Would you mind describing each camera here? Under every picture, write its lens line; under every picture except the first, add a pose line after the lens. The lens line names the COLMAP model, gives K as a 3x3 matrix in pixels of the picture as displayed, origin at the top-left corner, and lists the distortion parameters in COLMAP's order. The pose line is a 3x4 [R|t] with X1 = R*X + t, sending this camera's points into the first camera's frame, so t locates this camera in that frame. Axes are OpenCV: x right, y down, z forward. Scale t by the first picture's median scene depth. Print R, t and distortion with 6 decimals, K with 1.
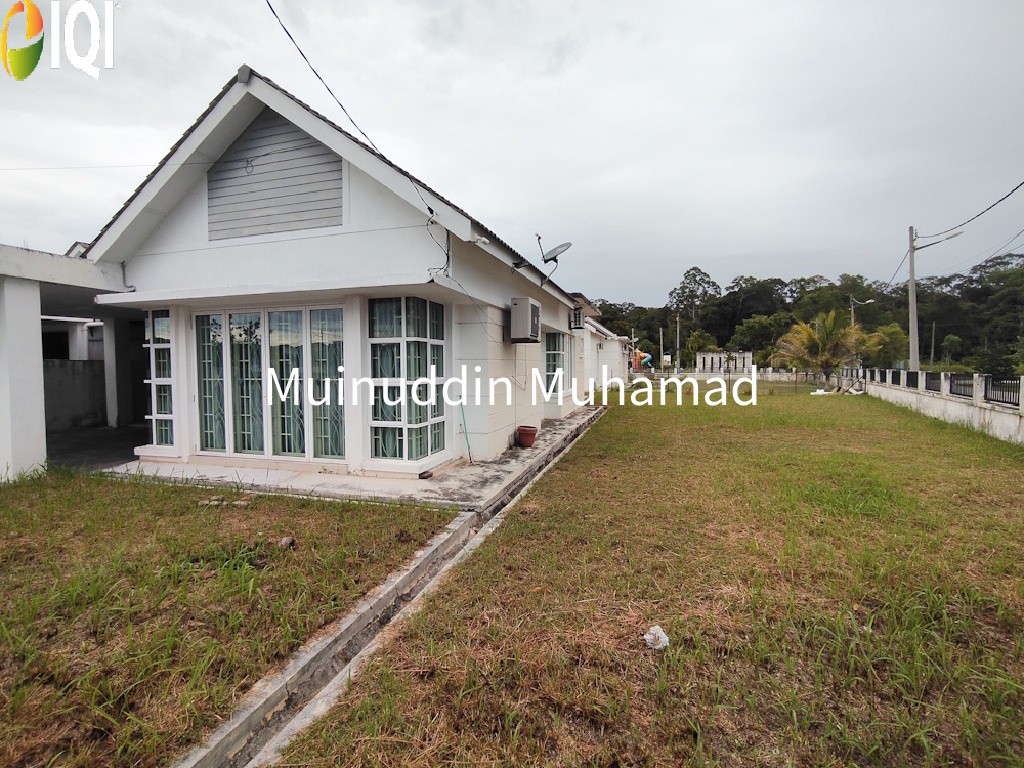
lens RADIAL K [[488.1, 0, 512.0], [0, 488.1, 384.0], [0, 0, 1]] dist [-0.003722, -0.000336]
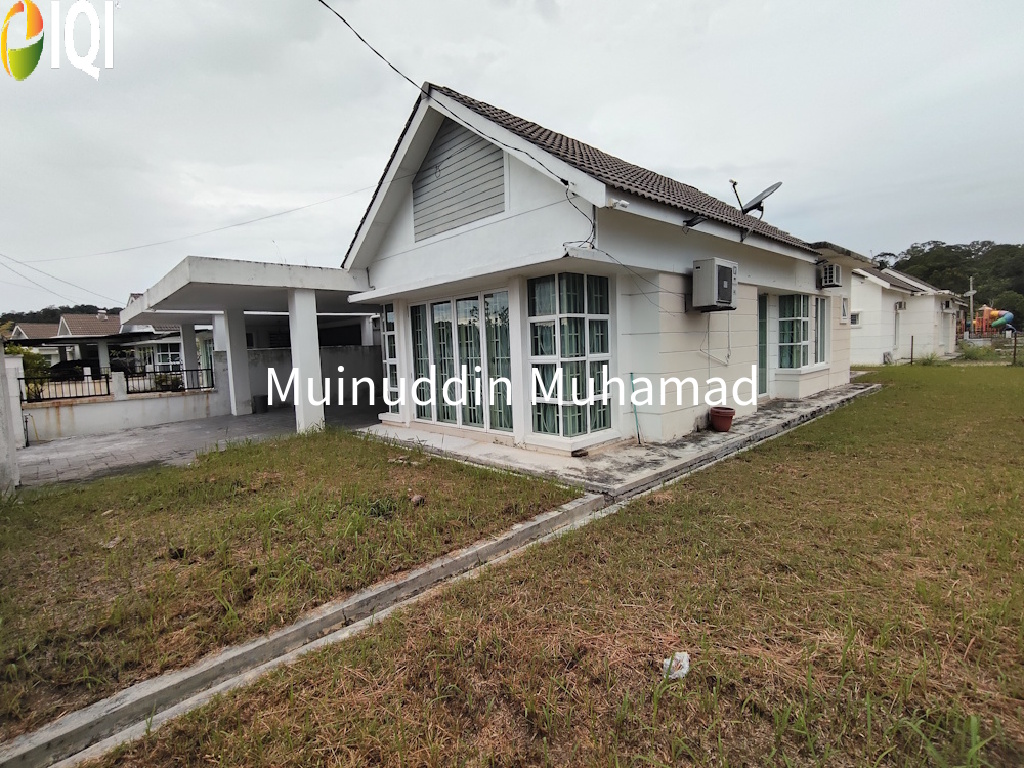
lens RADIAL K [[496.4, 0, 506.3], [0, 496.4, 384.6], [0, 0, 1]] dist [-0.001036, 0.000390]
pose [[0.861192, 0.010586, -0.508169, 0.203799], [0.015377, 0.998783, 0.046866, -0.001232], [0.508047, -0.048175, 0.859981, 0.063814]]
